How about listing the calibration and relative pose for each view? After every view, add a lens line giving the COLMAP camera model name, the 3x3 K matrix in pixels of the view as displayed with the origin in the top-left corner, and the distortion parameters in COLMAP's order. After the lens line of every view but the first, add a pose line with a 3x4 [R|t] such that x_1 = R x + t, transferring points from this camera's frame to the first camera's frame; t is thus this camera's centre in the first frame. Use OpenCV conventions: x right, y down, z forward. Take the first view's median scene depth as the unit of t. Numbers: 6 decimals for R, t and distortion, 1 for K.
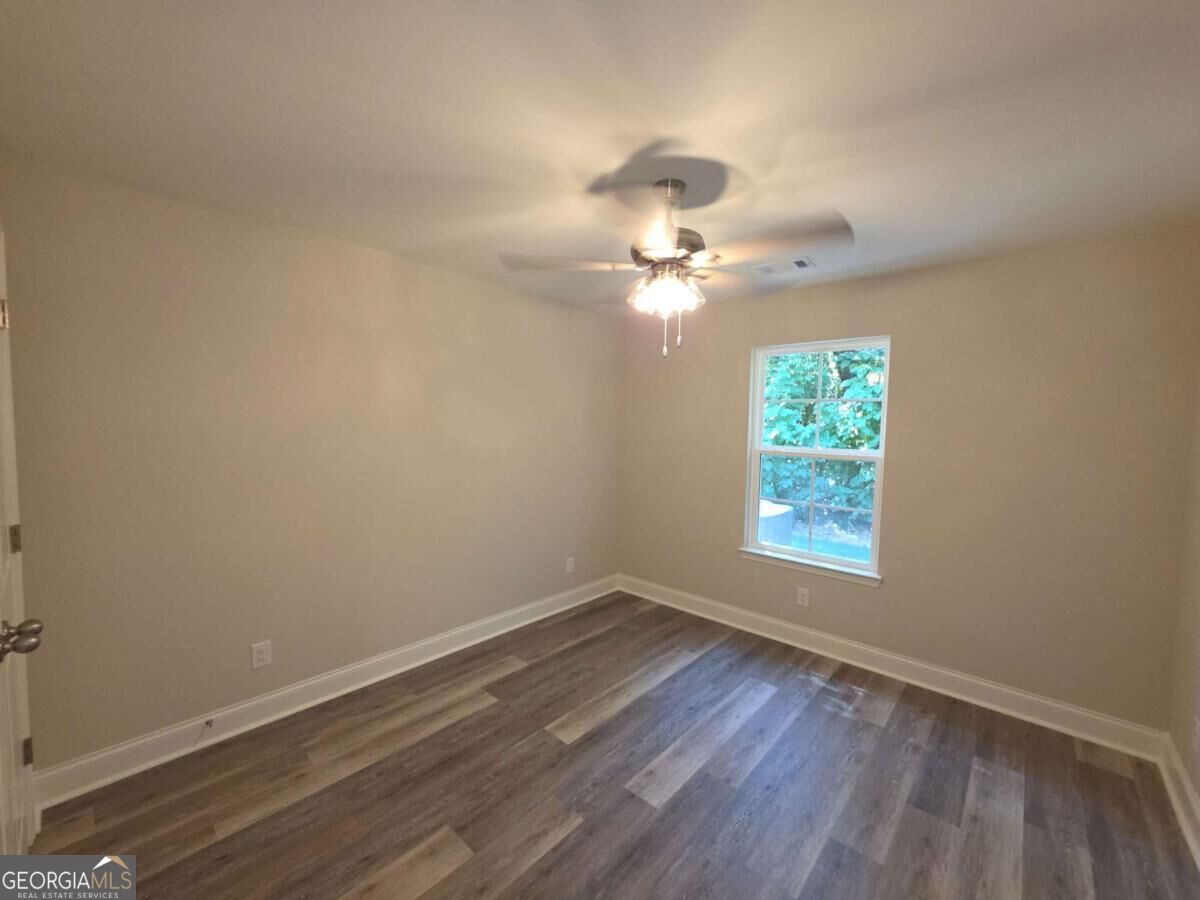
lens RADIAL K [[478.6, 0, 600.0], [0, 478.6, 450.0], [0, 0, 1]] dist [0.002458, -0.000098]
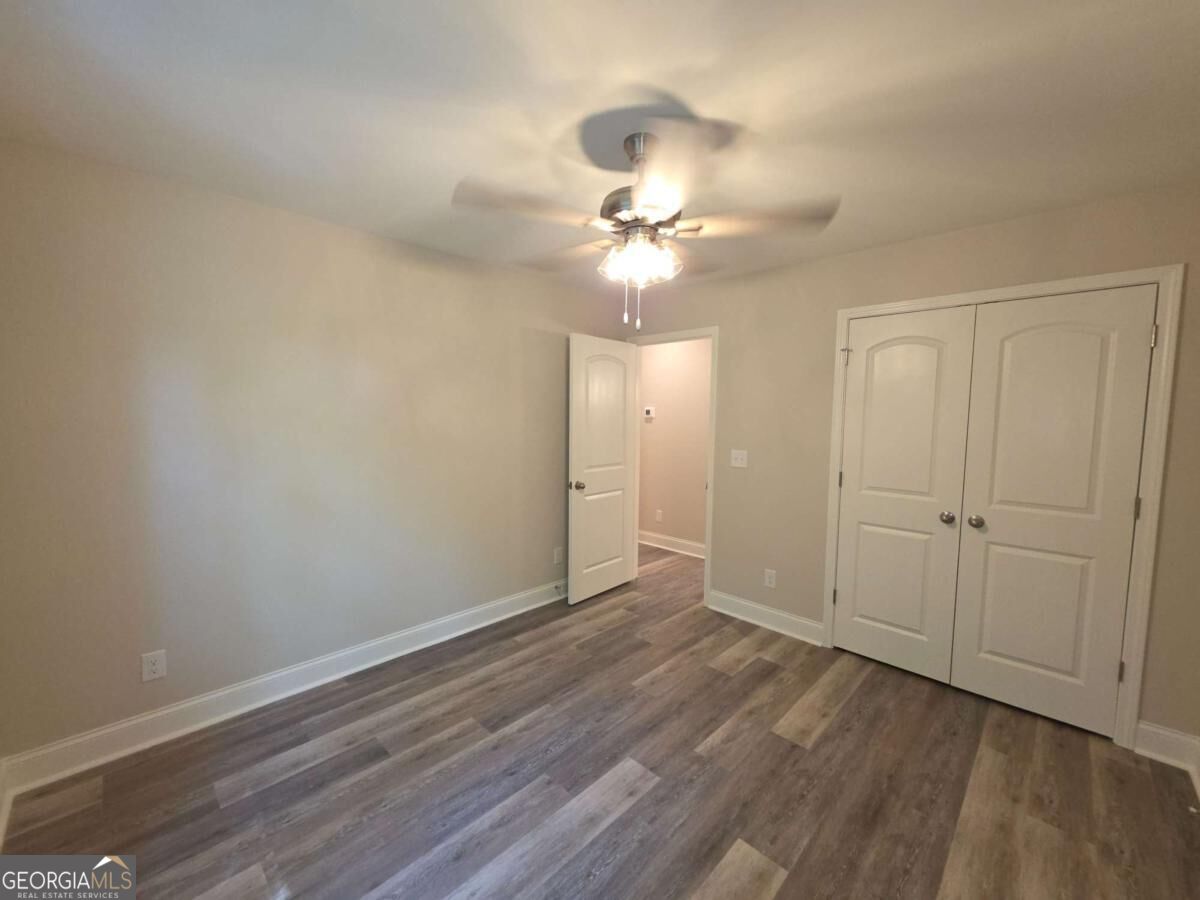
lens RADIAL K [[478.6, 0, 600.0], [0, 478.6, 450.0], [0, 0, 1]] dist [0.002458, -0.000098]
pose [[-0.998628, -0.034757, 0.039167, 0.142878], [-0.029227, 0.990570, 0.133855, -0.075769], [-0.043450, 0.132527, -0.990227, 1.695597]]
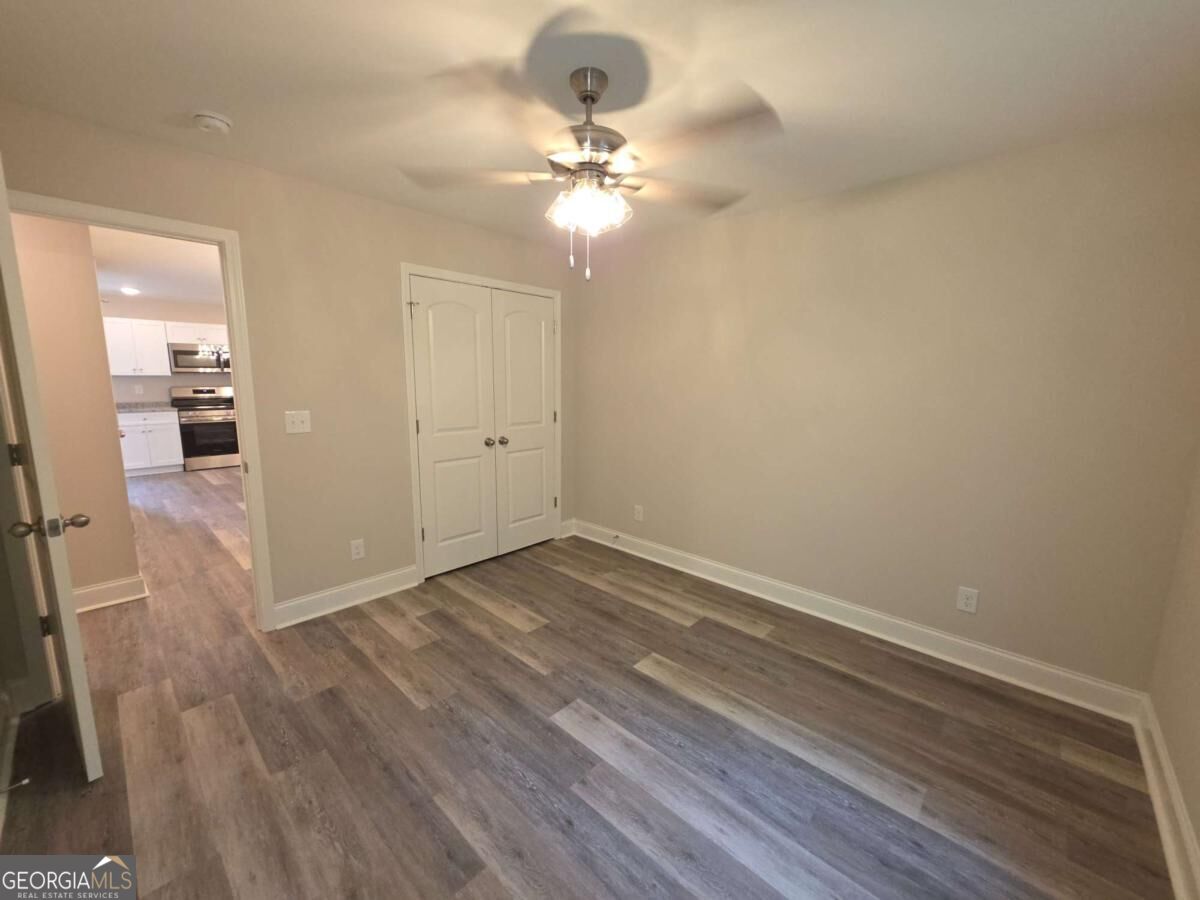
lens RADIAL K [[478.6, 0, 600.0], [0, 478.6, 450.0], [0, 0, 1]] dist [0.002458, -0.000098]
pose [[-0.015740, 0.135292, -0.990681, 0.940016], [-0.069664, 0.988247, 0.136067, -0.000560], [0.997446, 0.071156, -0.006130, 0.916464]]
